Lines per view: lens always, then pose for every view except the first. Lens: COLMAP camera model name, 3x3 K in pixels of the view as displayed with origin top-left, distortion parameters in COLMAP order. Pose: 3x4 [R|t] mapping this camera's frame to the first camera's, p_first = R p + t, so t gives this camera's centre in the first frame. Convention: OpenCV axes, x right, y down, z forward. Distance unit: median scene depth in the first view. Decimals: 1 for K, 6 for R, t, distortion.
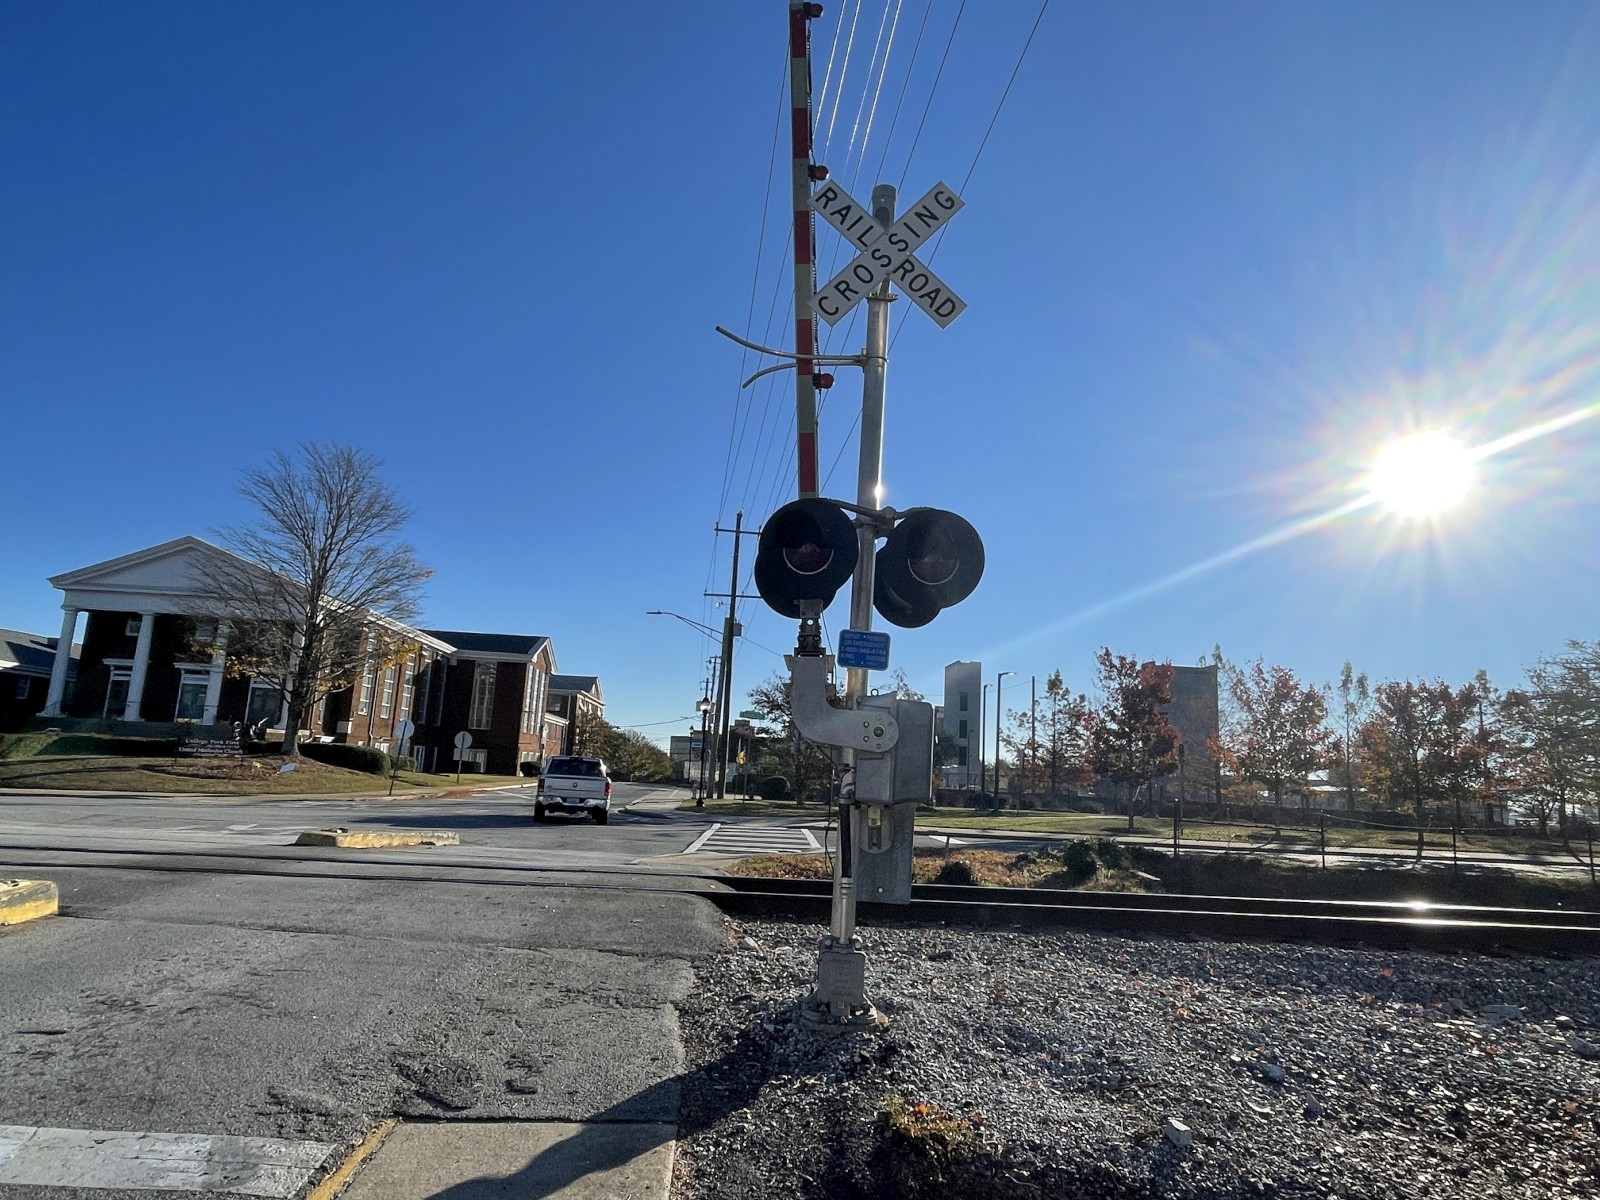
lens RADIAL K [[978.6, 0, 808.9], [0, 978.6, 602.3], [0, 0, 1]] dist [0.000487, -0.003073]
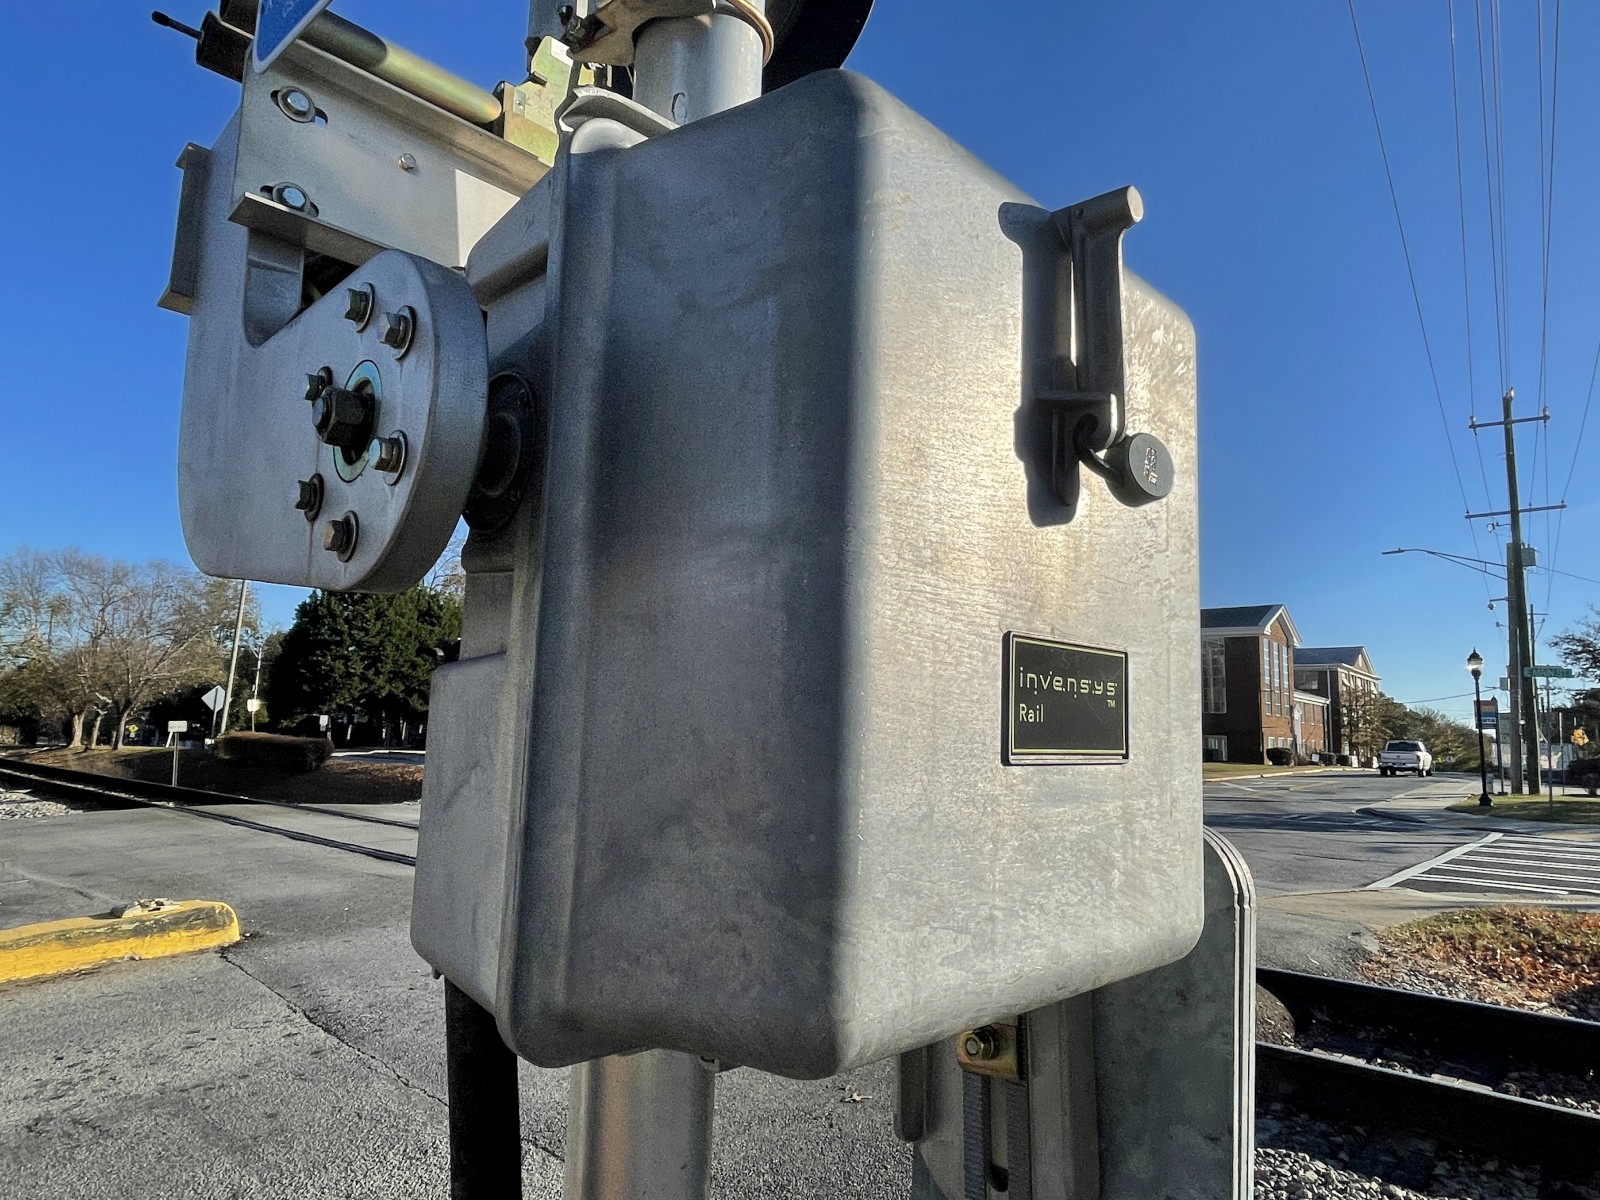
lens RADIAL K [[975.7, 0, 802.5], [0, 975.7, 592.5], [0, 0, 1]] dist [-0.000368, -0.000872]
pose [[0.723827, -0.127527, -0.678094, 0.092479], [0.128026, 0.990529, -0.049625, 0.082458], [0.678000, -0.050894, 0.733298, 0.465902]]
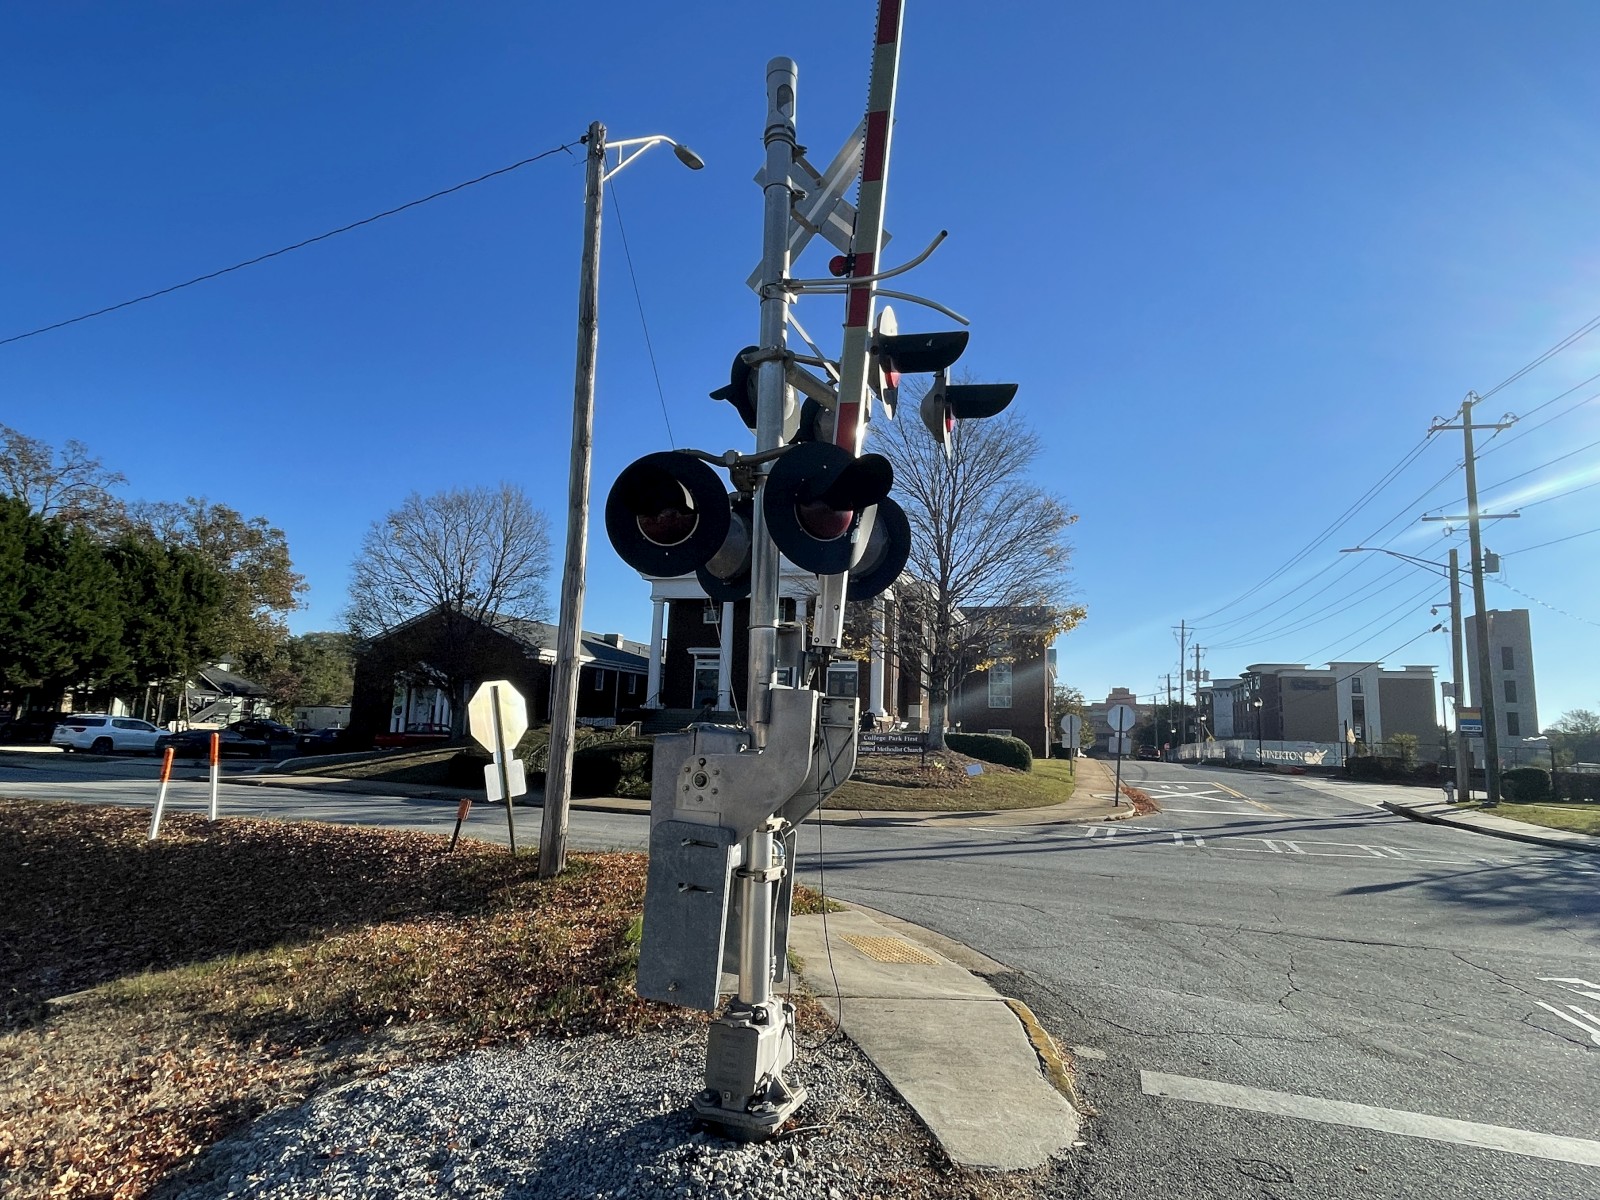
lens RADIAL K [[868.1, 0, 791.9], [0, 868.1, 599.1], [0, 0, 1]] dist [-0.003624, -0.000054]
pose [[0.930628, -0.067411, -0.359704, -1.300705], [0.072476, 0.997370, 0.000597, 0.064844], [0.358718, -0.026626, 0.933066, 0.940320]]
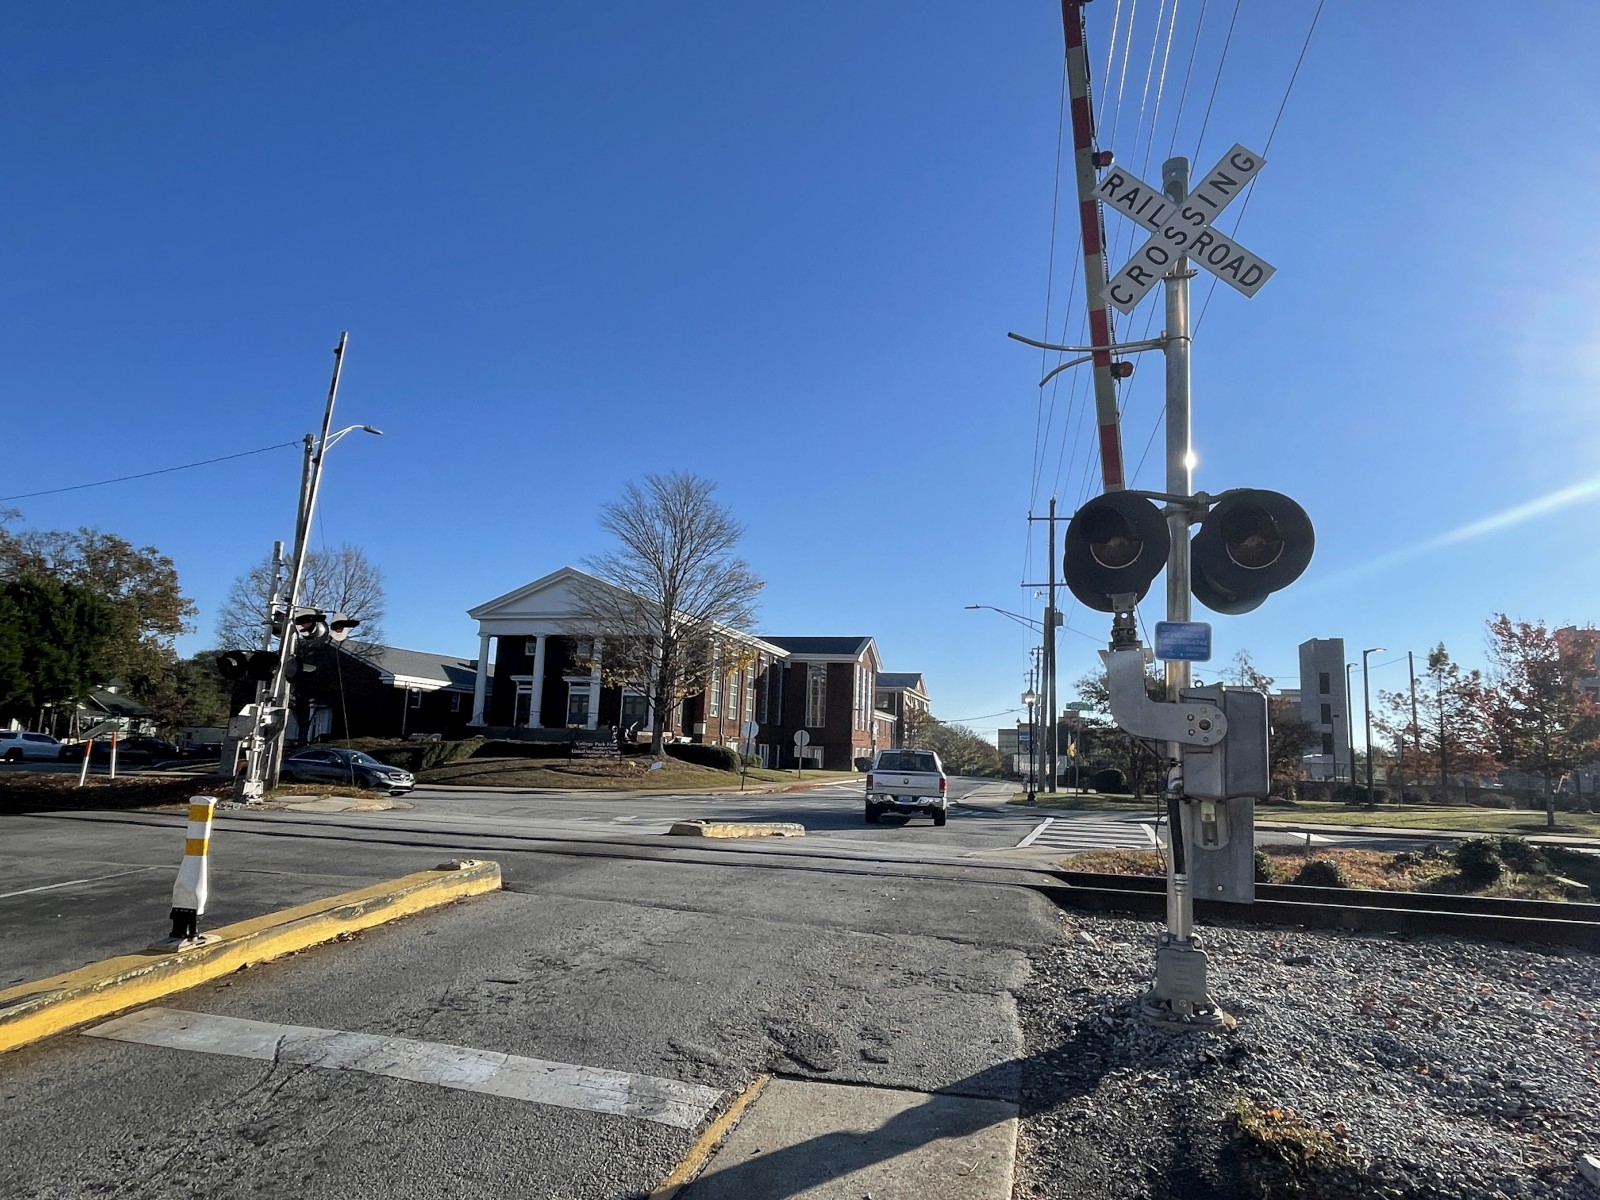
lens RADIAL K [[975.7, 0, 802.5], [0, 975.7, 592.5], [0, 0, 1]] dist [-0.000368, -0.000872]
pose [[0.944030, -0.068811, -0.322602, 0.008258], [0.067548, 0.997601, -0.015124, -0.006104], [0.322868, -0.007514, 0.946414, -0.025097]]
